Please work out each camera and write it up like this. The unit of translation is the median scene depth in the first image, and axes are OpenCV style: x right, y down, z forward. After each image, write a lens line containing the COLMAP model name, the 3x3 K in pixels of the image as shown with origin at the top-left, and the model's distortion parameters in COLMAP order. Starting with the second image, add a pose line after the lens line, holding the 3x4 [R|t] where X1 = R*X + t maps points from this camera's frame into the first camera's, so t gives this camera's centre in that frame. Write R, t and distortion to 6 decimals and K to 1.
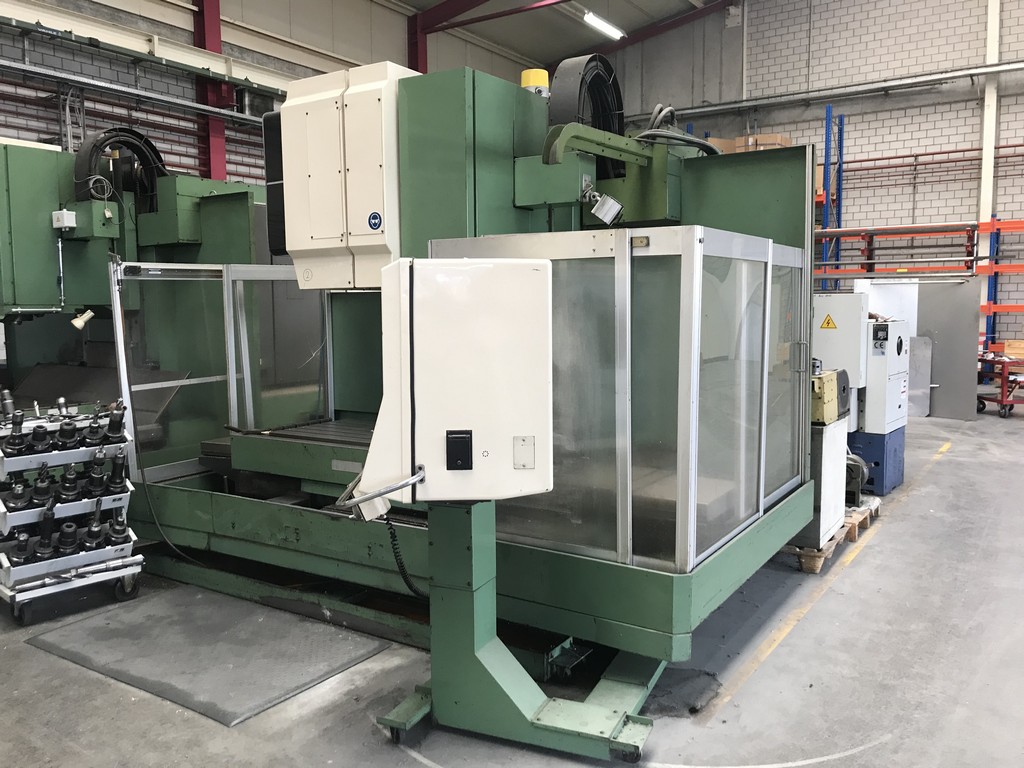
lens RADIAL K [[842.9, 0, 514.9], [0, 842.9, 386.0], [0, 0, 1]] dist [0.030501, -0.035669]
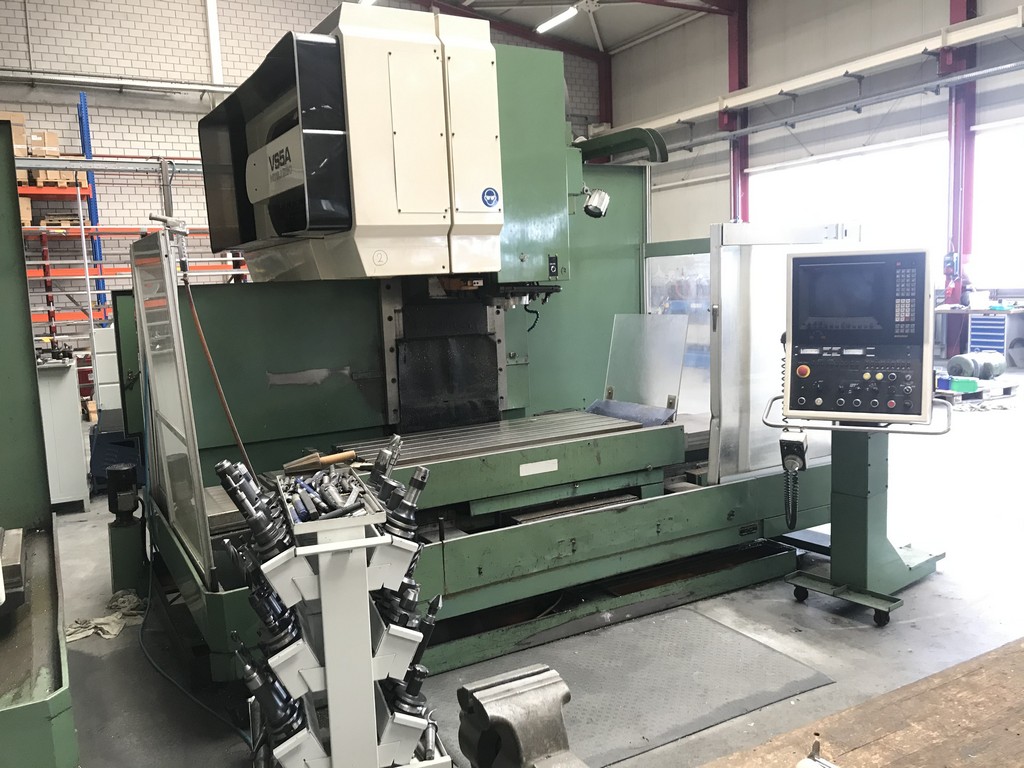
lens RADIAL K [[842.9, 0, 519.5], [0, 842.9, 376.4], [0, 0, 1]] dist [0.030501, -0.035669]
pose [[0.455562, -0.106567, 0.883802, -0.326093], [0.120666, 0.991038, 0.057299, -0.018298], [-0.881988, 0.080541, 0.464339, 0.192681]]
